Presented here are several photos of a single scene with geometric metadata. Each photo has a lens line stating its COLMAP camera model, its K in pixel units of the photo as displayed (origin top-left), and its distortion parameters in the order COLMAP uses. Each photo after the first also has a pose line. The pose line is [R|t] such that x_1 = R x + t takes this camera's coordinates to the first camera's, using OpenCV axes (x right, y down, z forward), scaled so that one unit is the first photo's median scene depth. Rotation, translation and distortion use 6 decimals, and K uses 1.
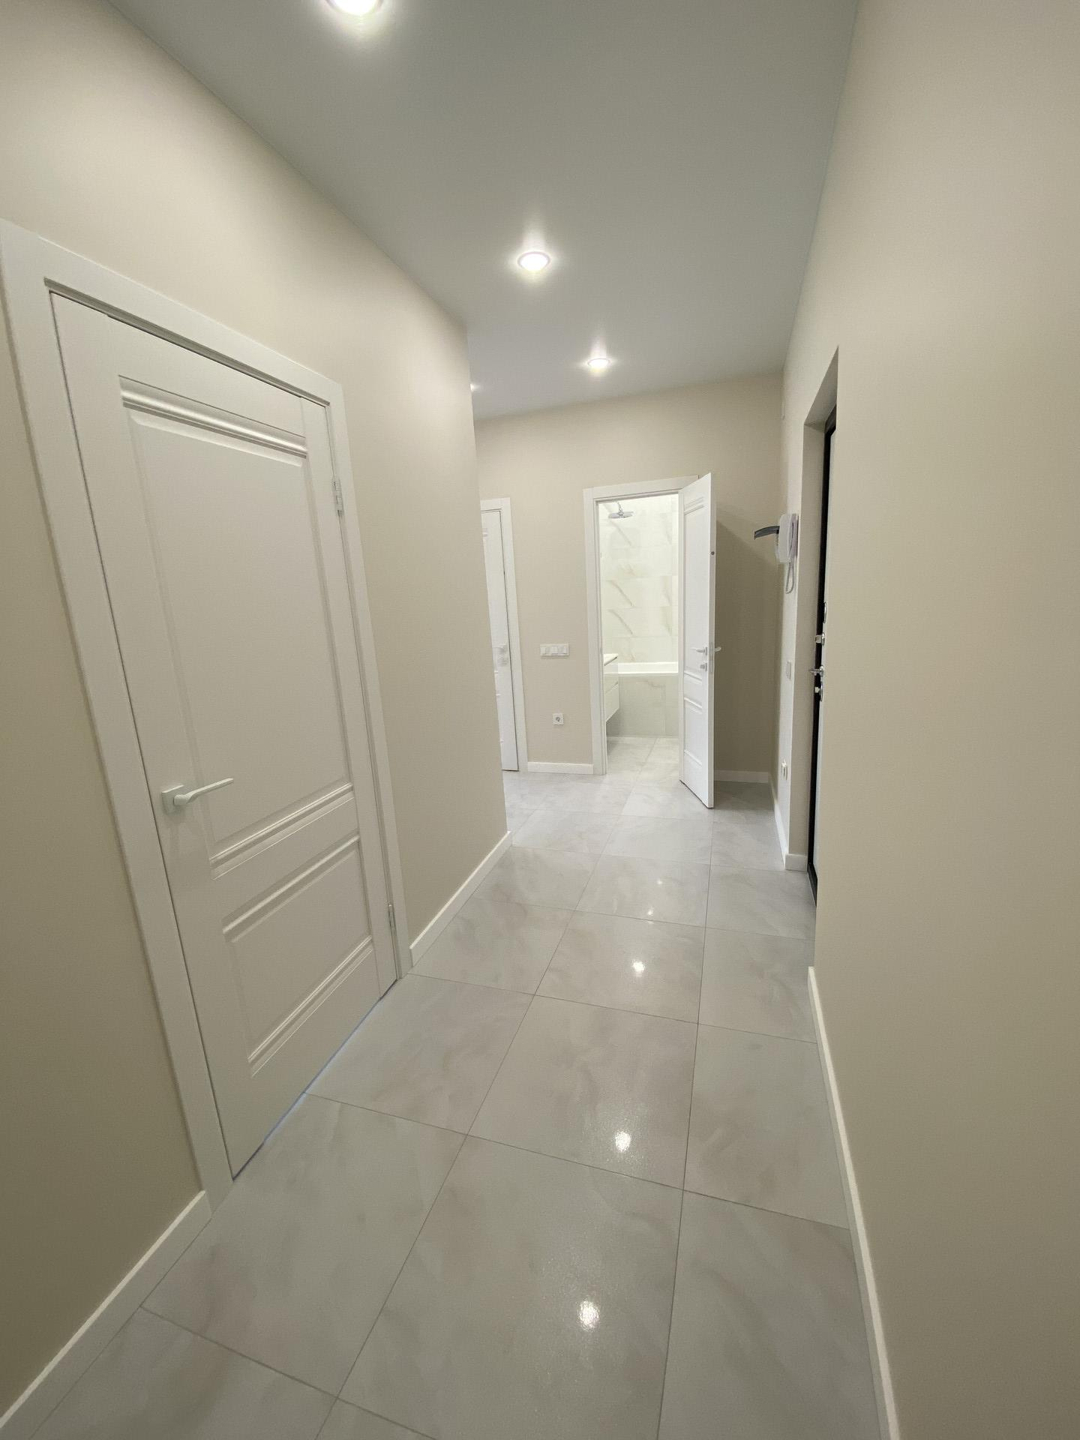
lens RADIAL K [[580.8, 0, 540.0], [0, 580.8, 720.0], [0, 0, 1]] dist [0.028558, -0.019998]
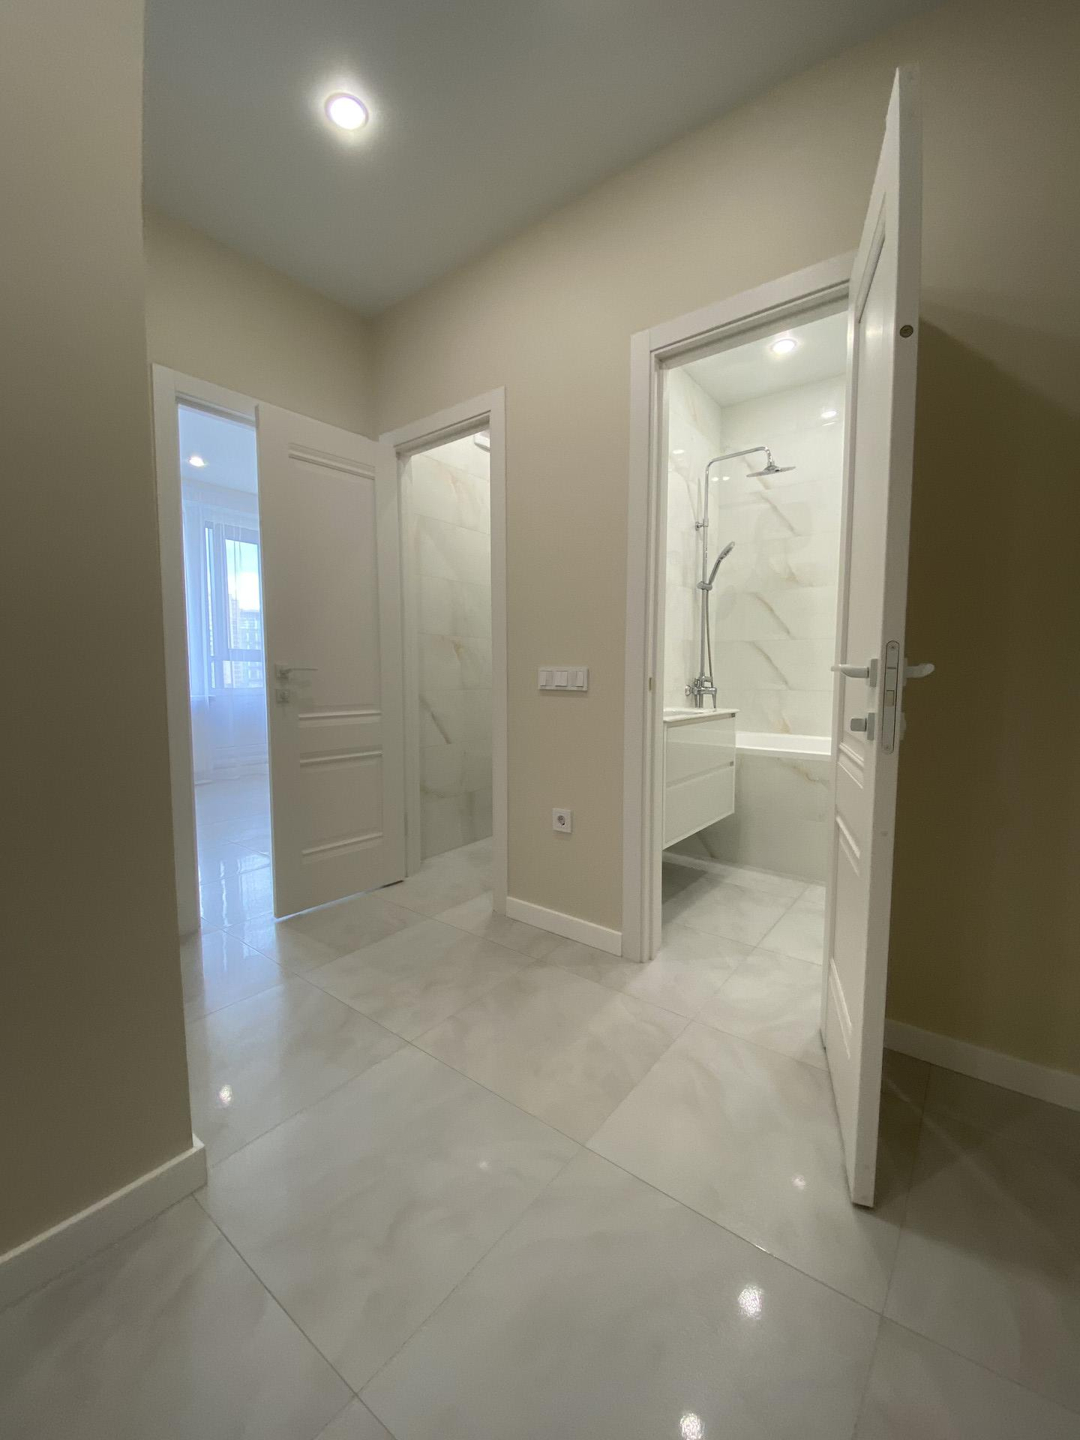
lens RADIAL K [[589.0, 0, 567.4], [0, 589.0, 701.2], [0, 0, 1]] dist [0.091472, -0.000015]
pose [[0.948785, 0.081592, -0.305206, 0.179411], [-0.127368, 0.982872, -0.133191, -0.034228], [0.289111, 0.165243, 0.942926, 0.516204]]
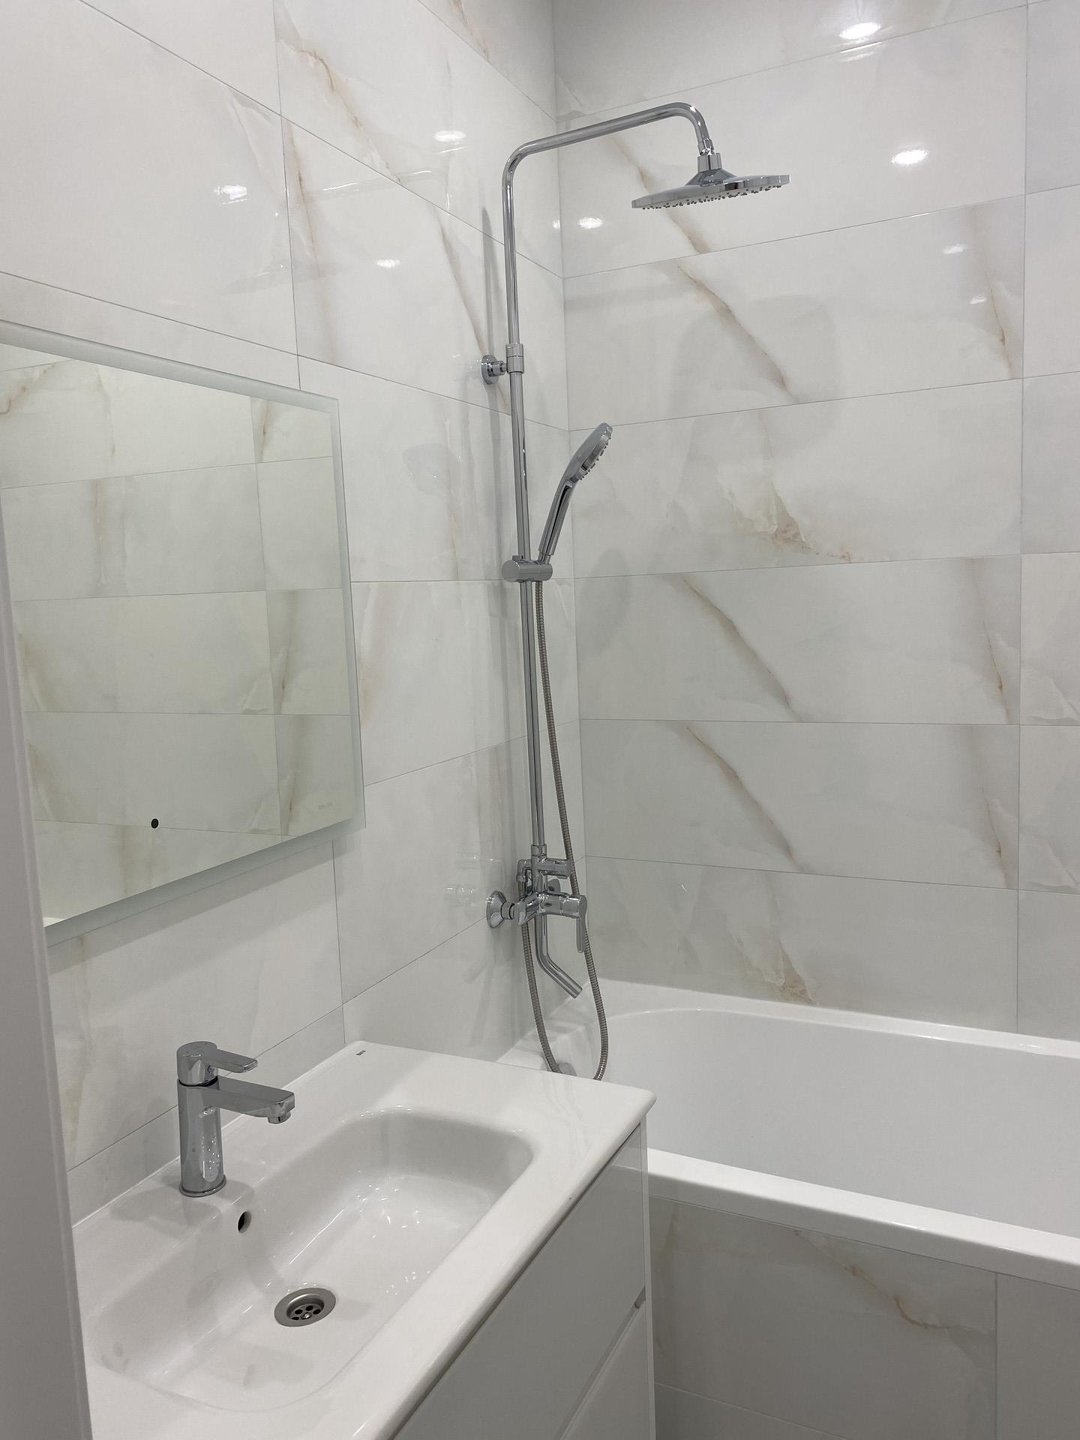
lens RADIAL K [[1084.2, 0, 540.0], [0, 1084.2, 720.0], [0, 0, 1]] dist [0.058718, -0.057910]
pose [[0.992461, 0.029163, -0.119037, 0.159026], [-0.040497, 0.994754, -0.093933, -0.207337], [0.115673, 0.098046, 0.988437, 0.851894]]
